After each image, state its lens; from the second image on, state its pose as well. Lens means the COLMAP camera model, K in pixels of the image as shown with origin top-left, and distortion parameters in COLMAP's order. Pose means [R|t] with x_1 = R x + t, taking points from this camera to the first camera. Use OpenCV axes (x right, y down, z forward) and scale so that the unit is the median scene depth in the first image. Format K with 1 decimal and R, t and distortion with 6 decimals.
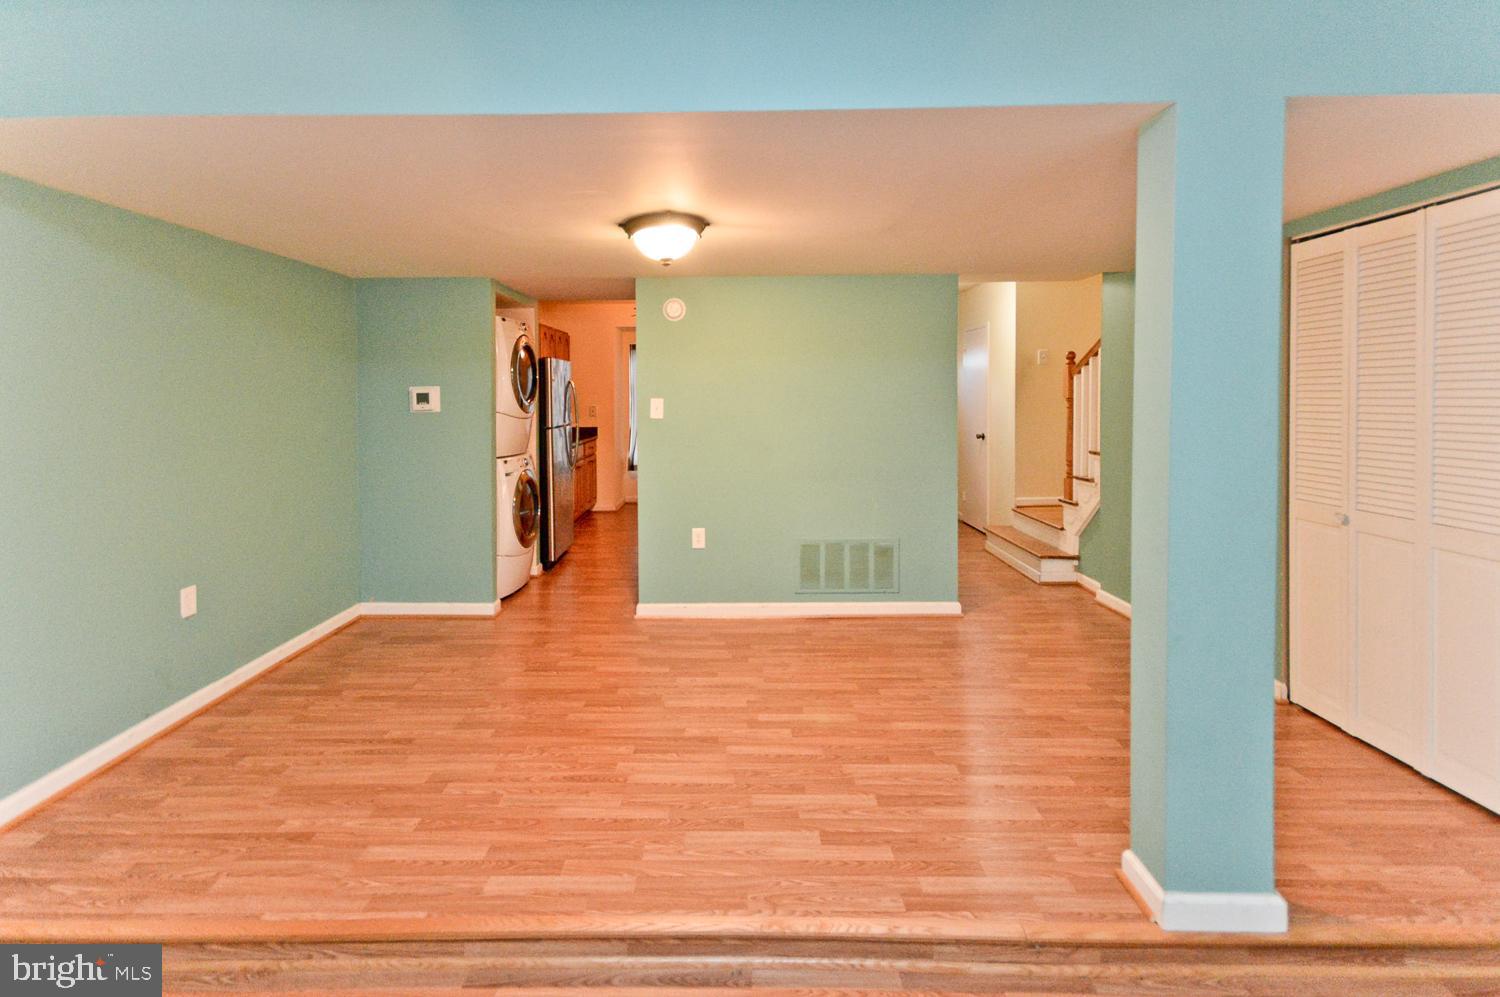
lens RADIAL K [[711.0, 0, 724.4], [0, 711.0, 413.5], [0, 0, 1]] dist [0.020251, -0.000306]
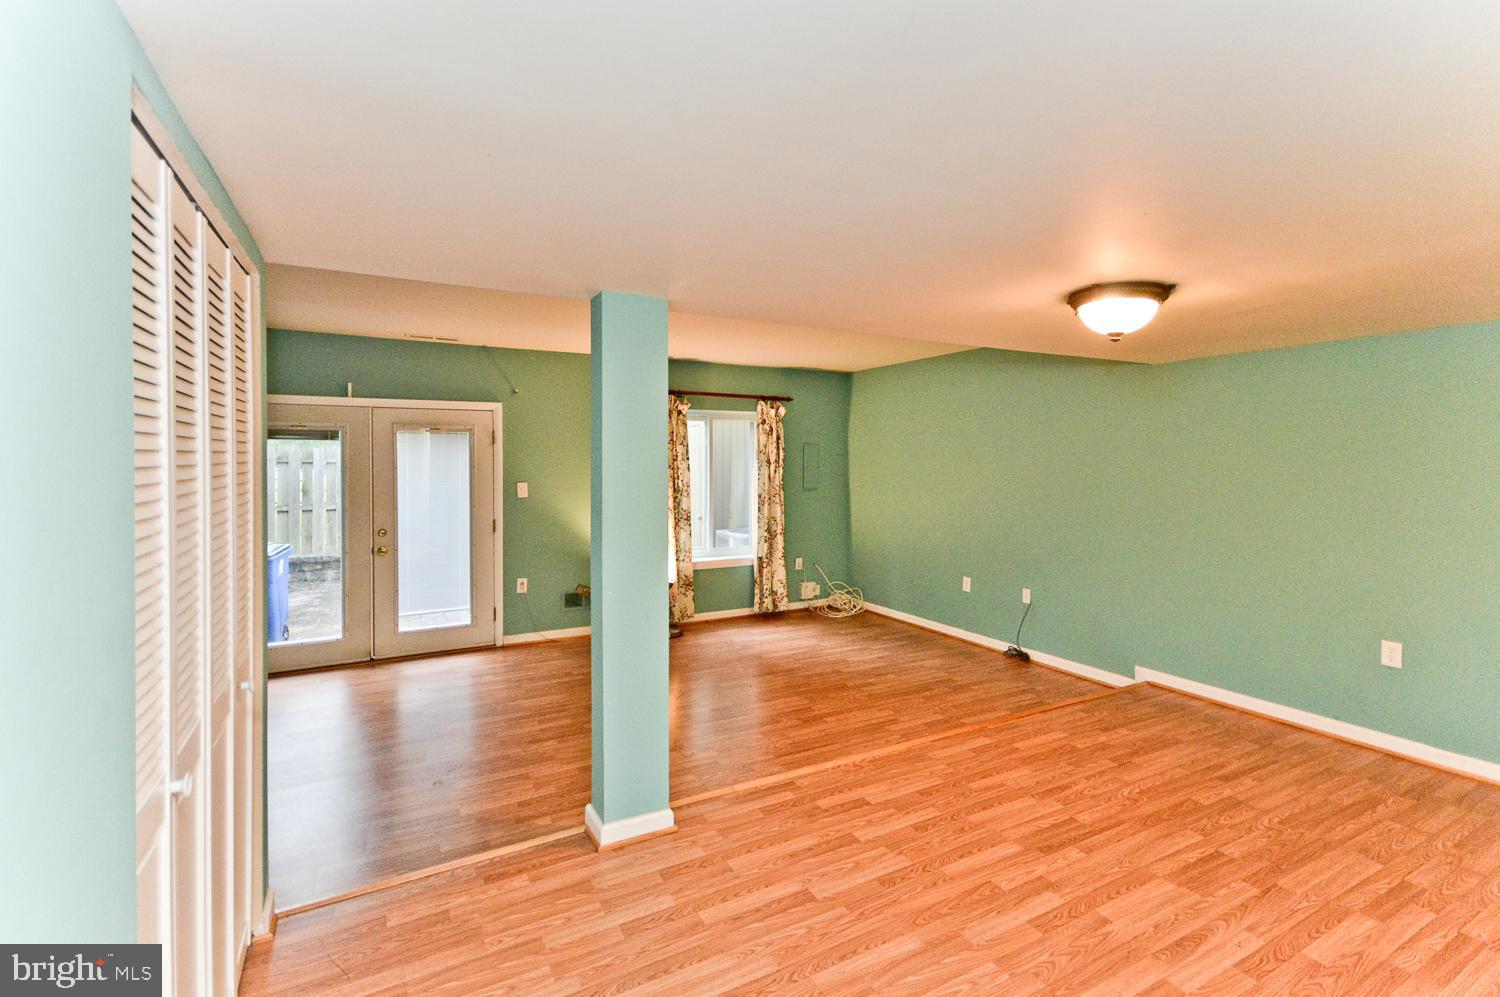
lens RADIAL K [[680.2, 0, 751.8], [0, 680.2, 466.2], [0, 0, 1]] dist [0.021109, -0.010007]
pose [[-0.877254, 0.010050, -0.479920, 0.910587], [-0.004921, 0.999540, 0.029928, -0.094076], [0.480000, 0.028616, -0.876801, 1.923532]]
